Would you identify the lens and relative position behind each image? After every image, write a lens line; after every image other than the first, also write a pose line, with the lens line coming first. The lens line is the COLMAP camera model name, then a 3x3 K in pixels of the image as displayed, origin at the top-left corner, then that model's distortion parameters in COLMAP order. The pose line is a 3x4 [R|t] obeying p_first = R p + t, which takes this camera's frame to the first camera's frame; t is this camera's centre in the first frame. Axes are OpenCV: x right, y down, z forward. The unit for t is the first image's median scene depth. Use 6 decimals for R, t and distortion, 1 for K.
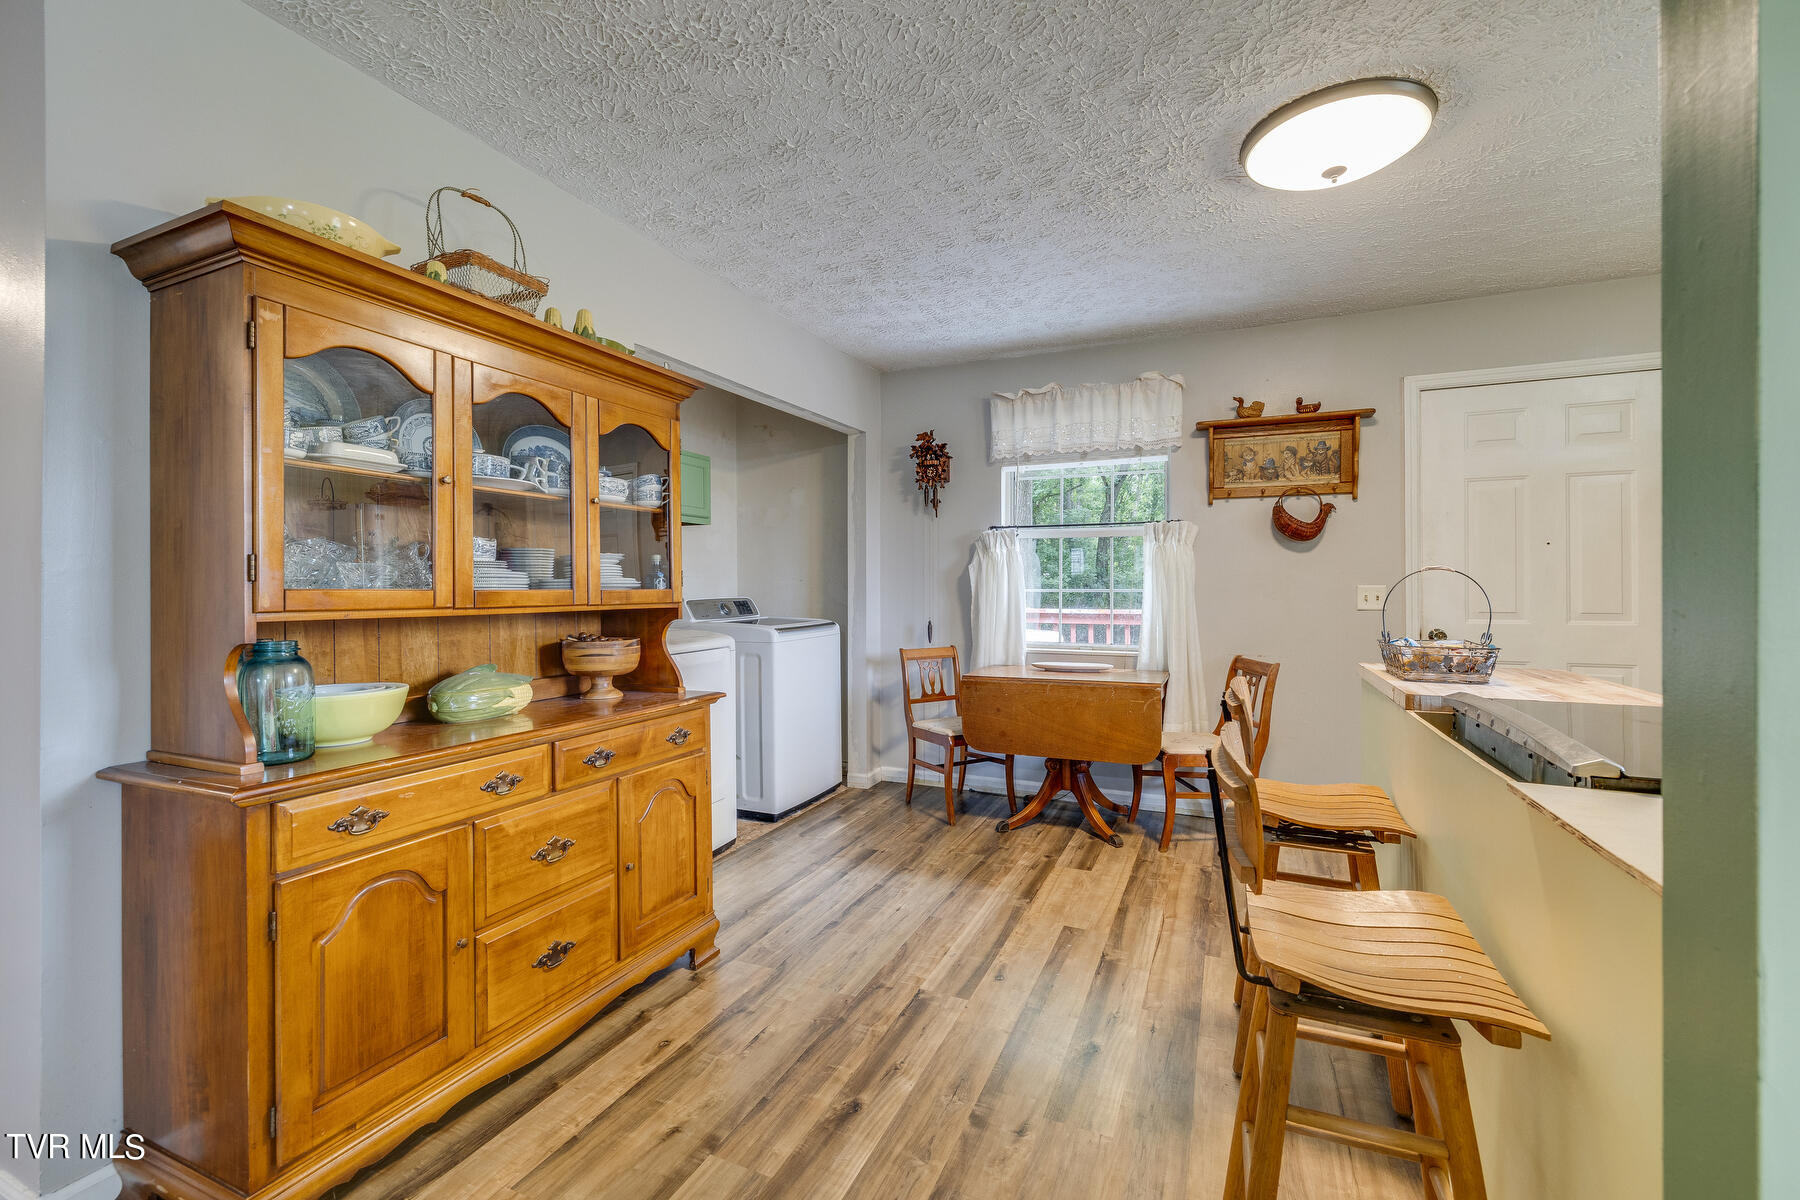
lens RADIAL K [[762.5, 0, 900.4], [0, 762.5, 591.9], [0, 0, 1]] dist [-0.000922, 0.000035]
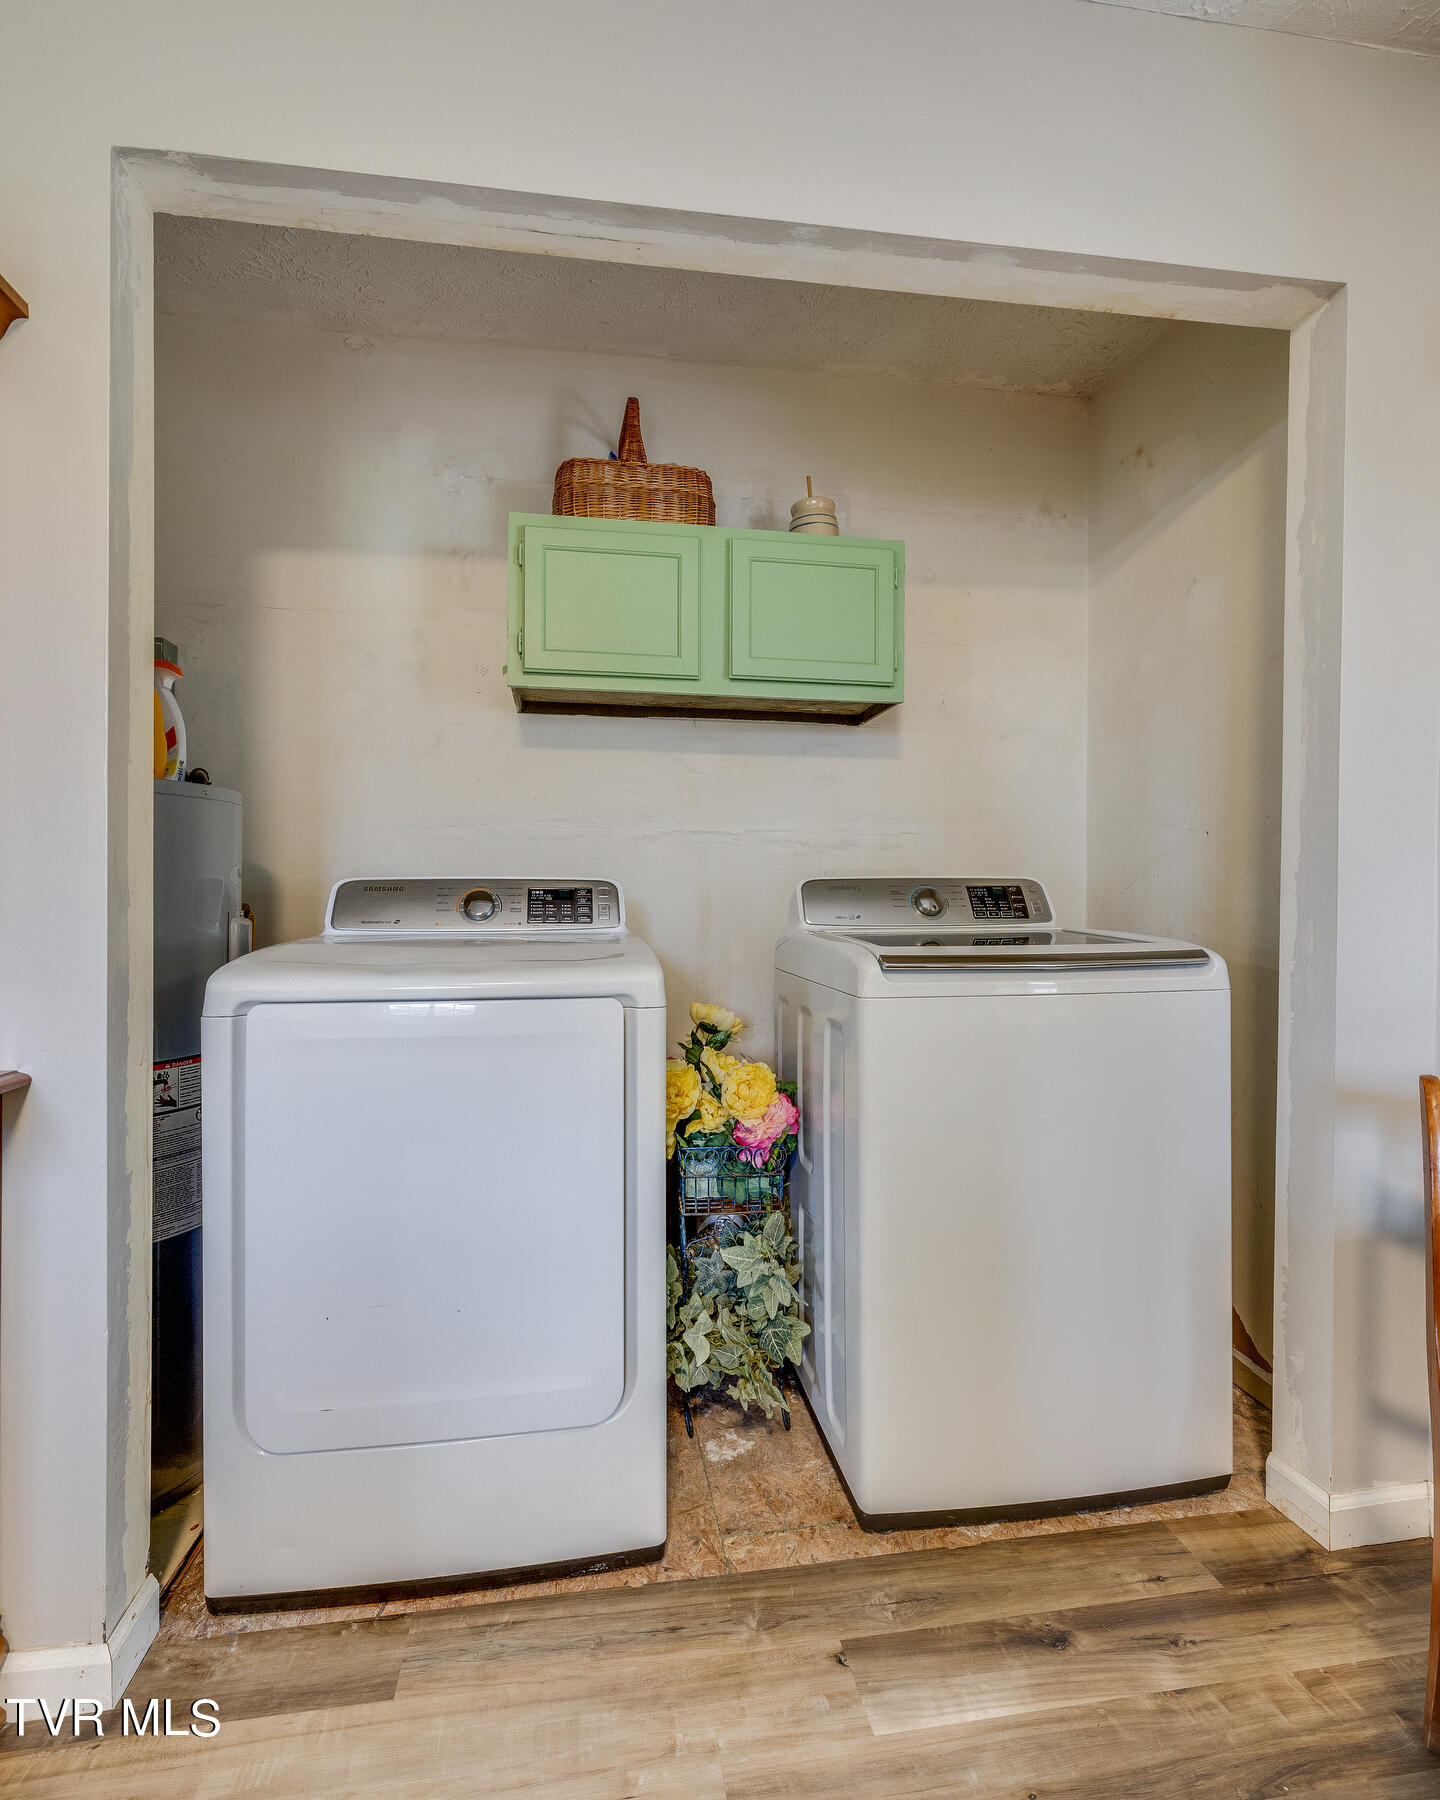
lens RADIAL K [[900.9, 0, 720.3], [0, 900.9, 894.5], [0, 0, 1]] dist [0.000522, -0.000131]
pose [[0.539229, 0.005001, -0.842144, 0.122200], [-0.011309, 0.999935, -0.001304, 0.021000], [0.842083, 0.010227, 0.539251, 0.673642]]
